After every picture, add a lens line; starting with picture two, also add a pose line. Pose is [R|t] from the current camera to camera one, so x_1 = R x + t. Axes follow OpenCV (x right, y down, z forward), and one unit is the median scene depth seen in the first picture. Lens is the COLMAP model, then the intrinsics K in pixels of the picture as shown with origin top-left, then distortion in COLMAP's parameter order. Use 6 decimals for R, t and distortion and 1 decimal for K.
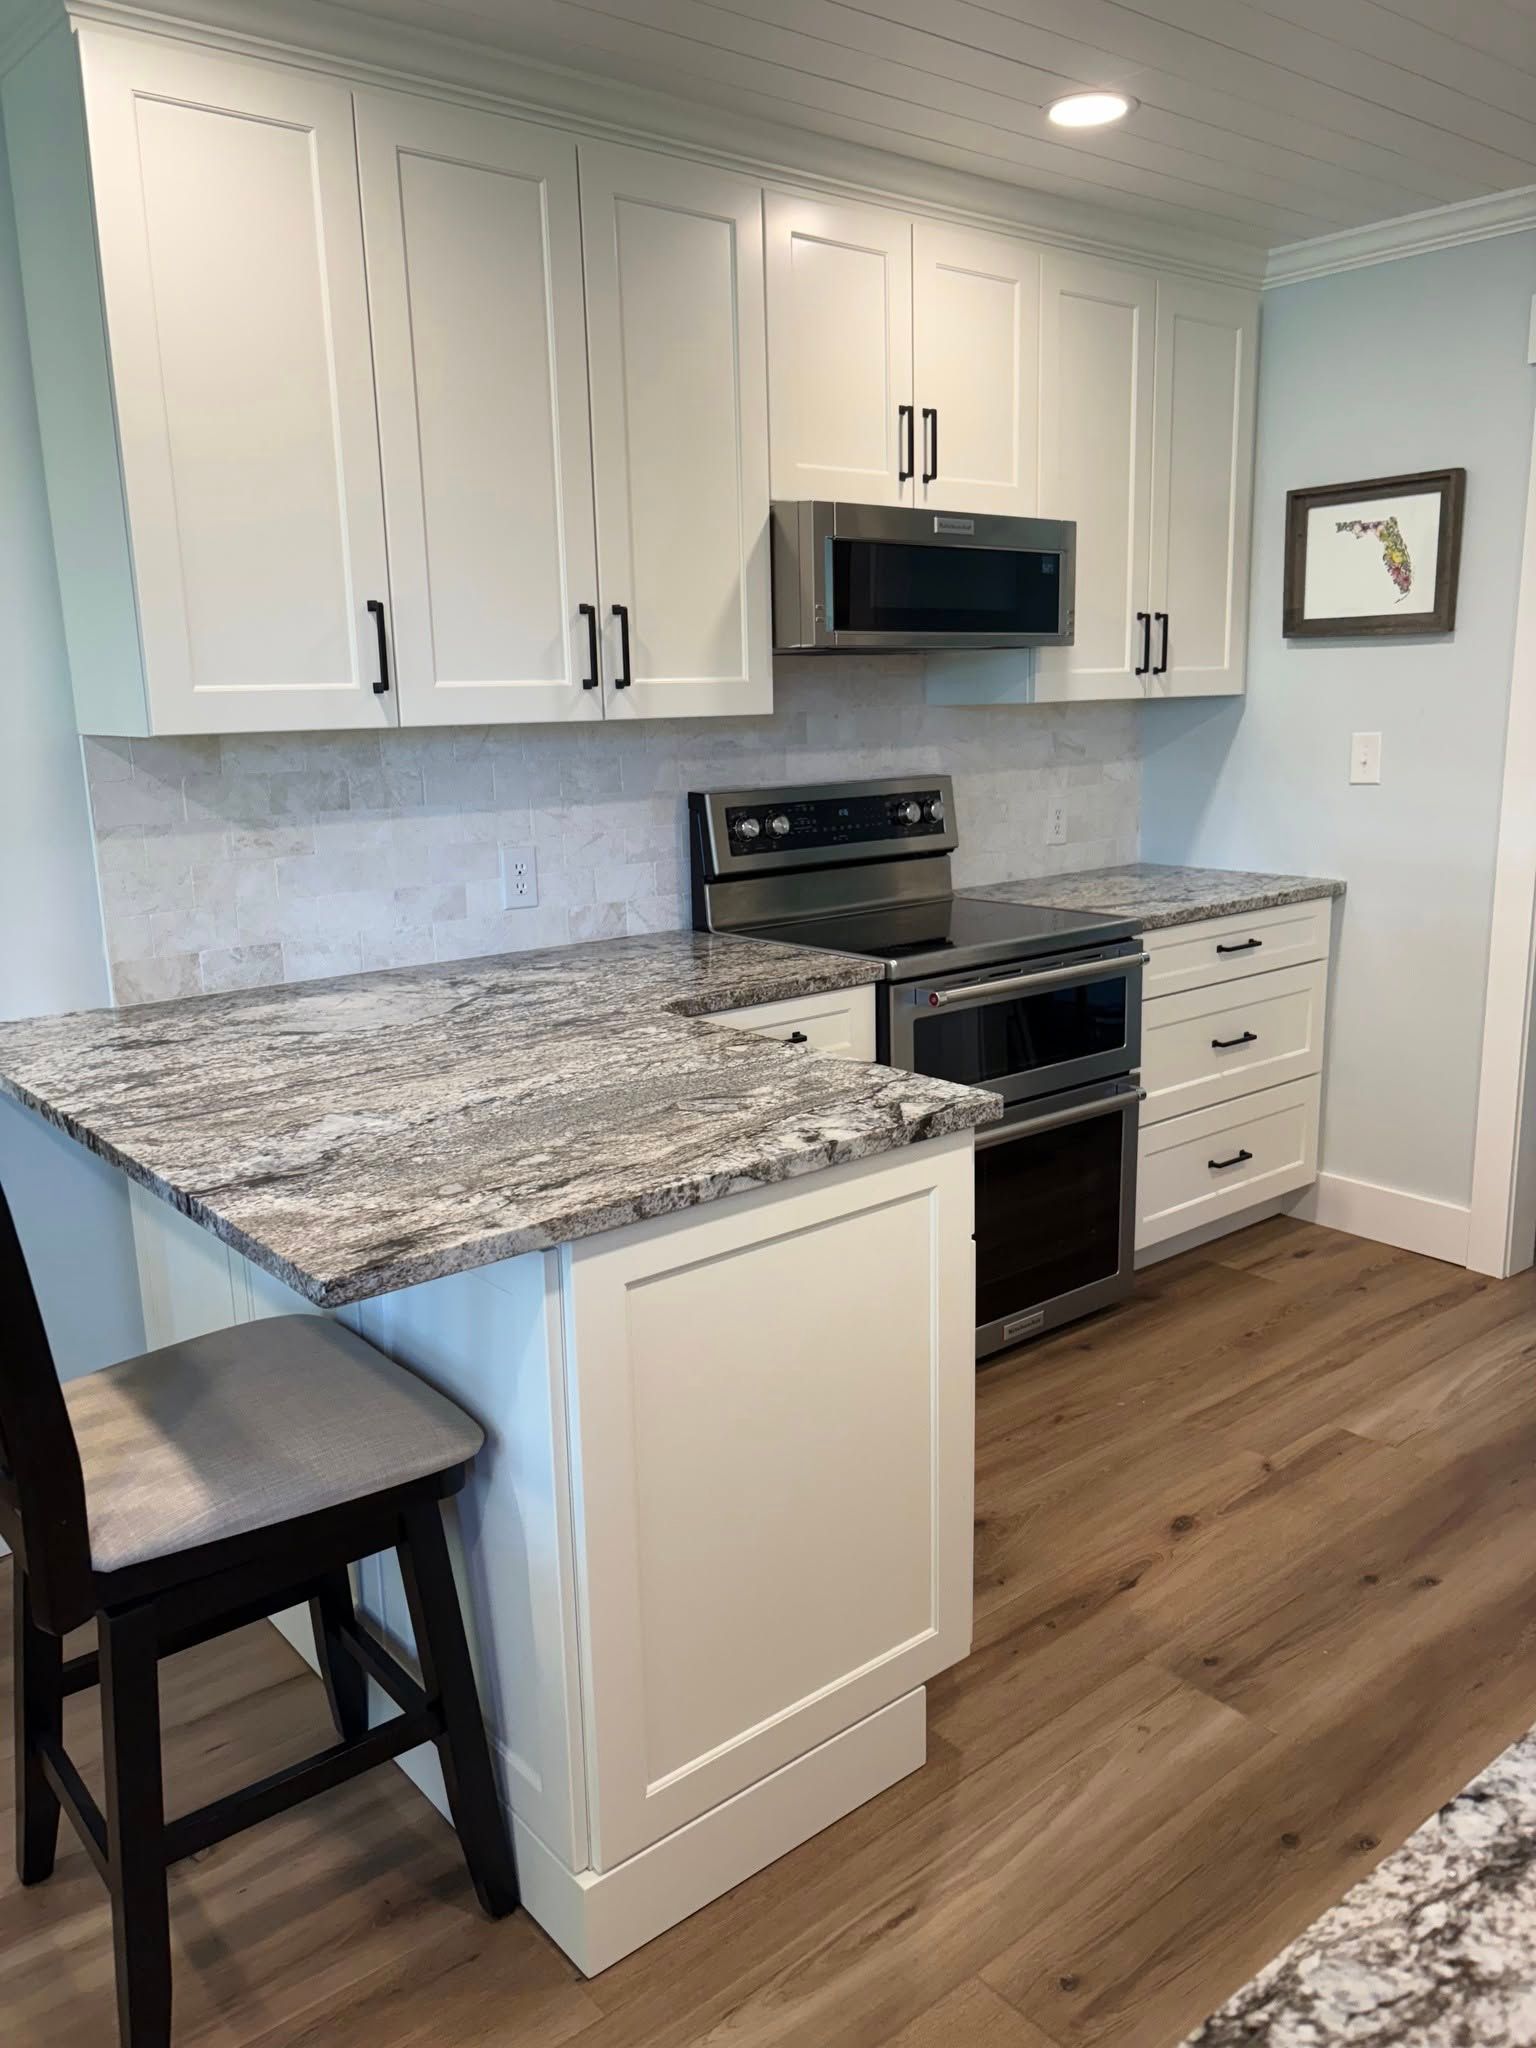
lens RADIAL K [[1561.1, 0, 768.0], [0, 1561.1, 1024.0], [0, 0, 1]] dist [0.057409, -0.042581]
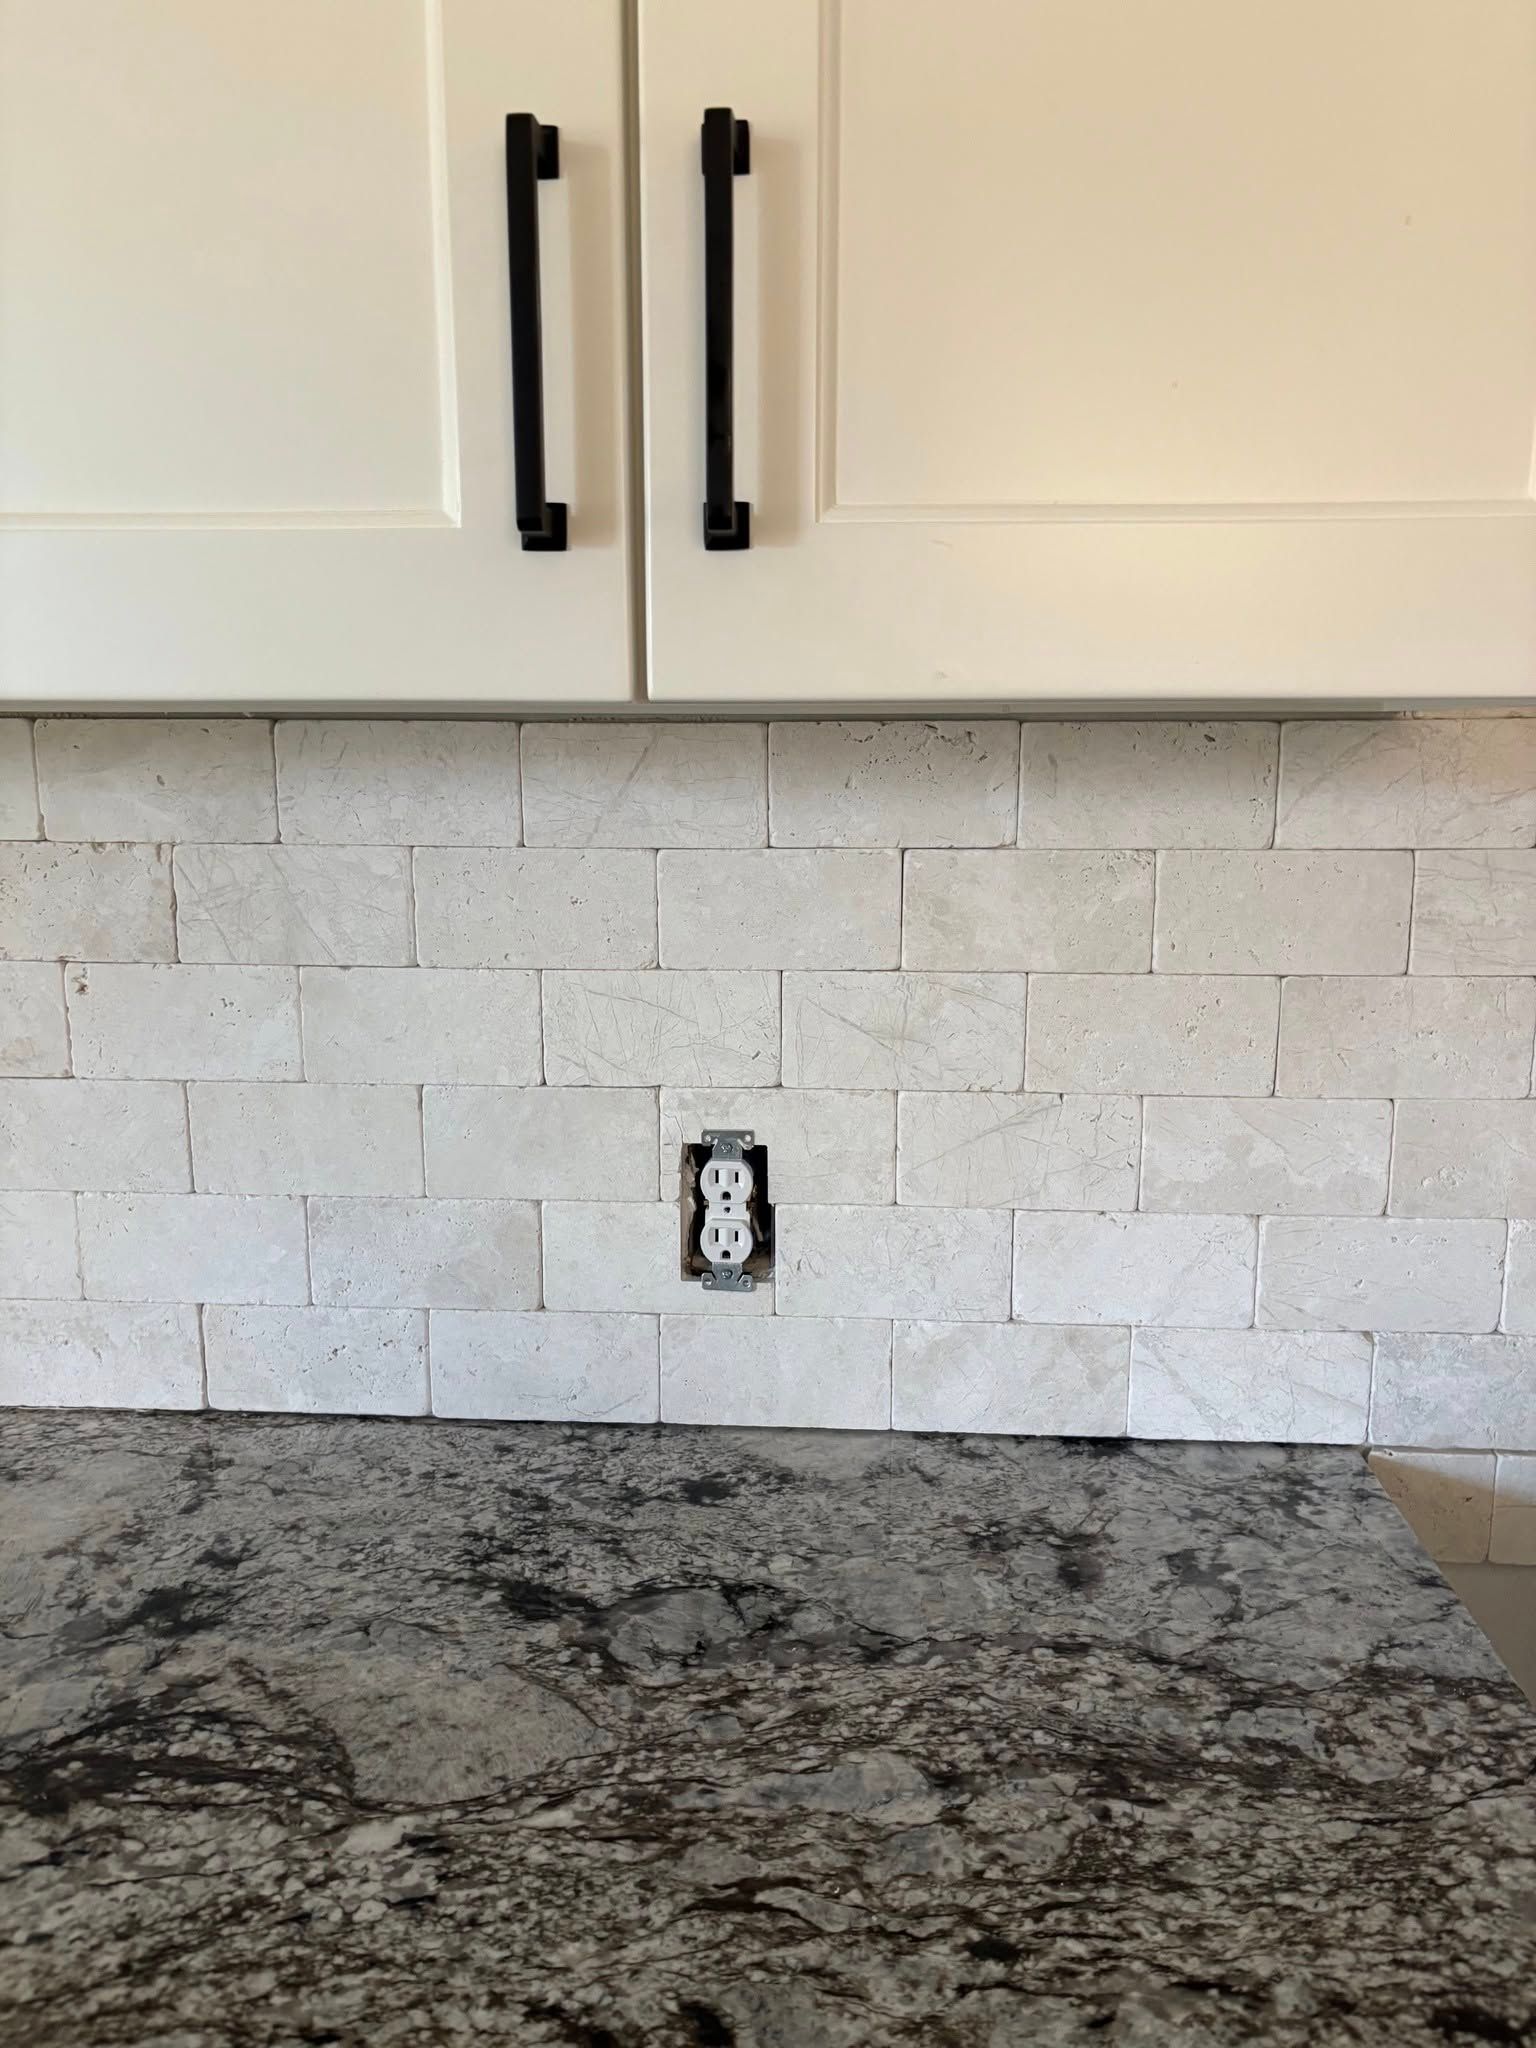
lens RADIAL K [[1561.1, 0, 768.0], [0, 1561.1, 1024.0], [0, 0, 1]] dist [0.057409, -0.042581]
pose [[0.734211, 0.141807, -0.663947, 0.056760], [-0.162974, 0.986162, 0.030405, -0.152298], [0.659071, 0.085882, 0.747161, 0.818809]]
